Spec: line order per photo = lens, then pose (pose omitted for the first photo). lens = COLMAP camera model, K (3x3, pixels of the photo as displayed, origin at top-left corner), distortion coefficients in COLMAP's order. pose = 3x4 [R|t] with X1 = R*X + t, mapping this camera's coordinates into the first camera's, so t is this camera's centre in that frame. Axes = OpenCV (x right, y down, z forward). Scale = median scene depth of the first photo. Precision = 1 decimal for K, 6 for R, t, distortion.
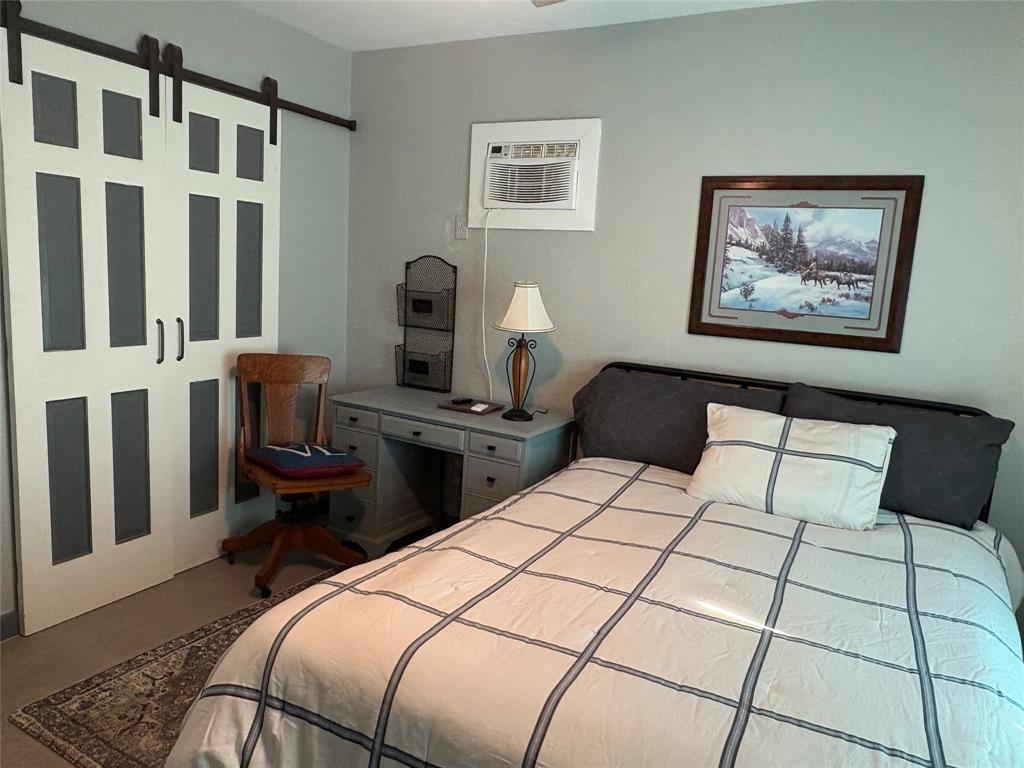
lens RADIAL K [[739.0, 0, 506.9], [0, 739.0, 384.5], [0, 0, 1]] dist [-0.014301, -0.000406]
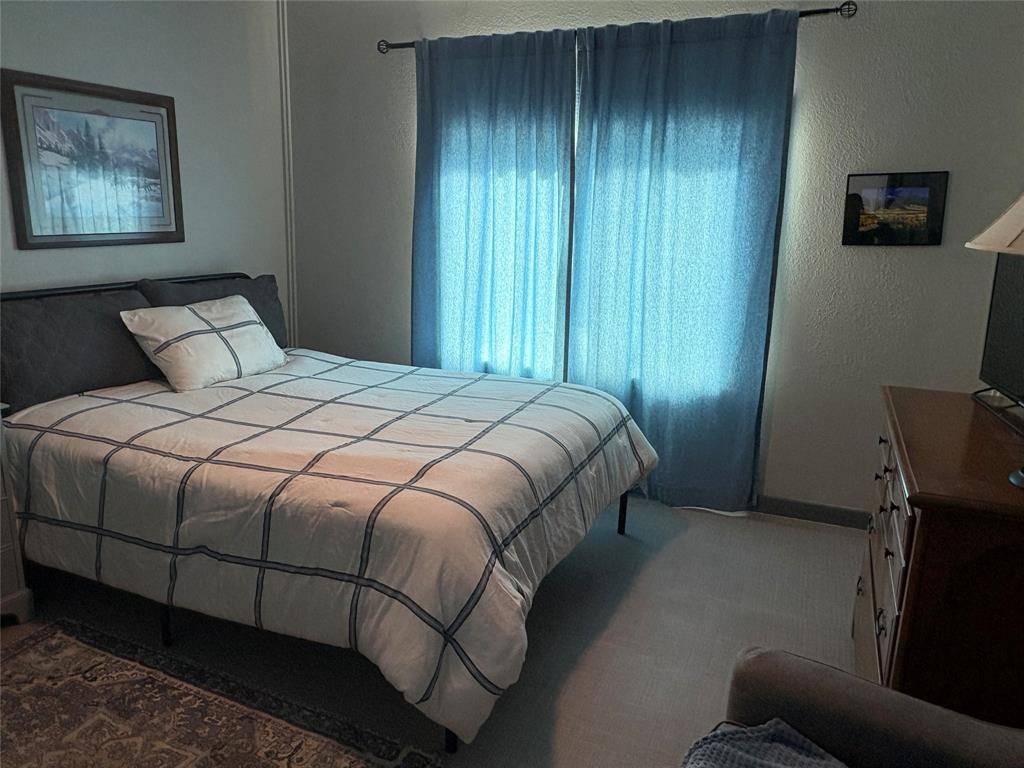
lens RADIAL K [[739.0, 0, 509.1], [0, 739.0, 382.0], [0, 0, 1]] dist [-0.014301, -0.000406]
pose [[-0.084009, -0.289012, 0.953632, -0.761254], [0.130949, 0.945514, 0.298087, -0.115401], [-0.987823, 0.149919, -0.041586, 0.522262]]
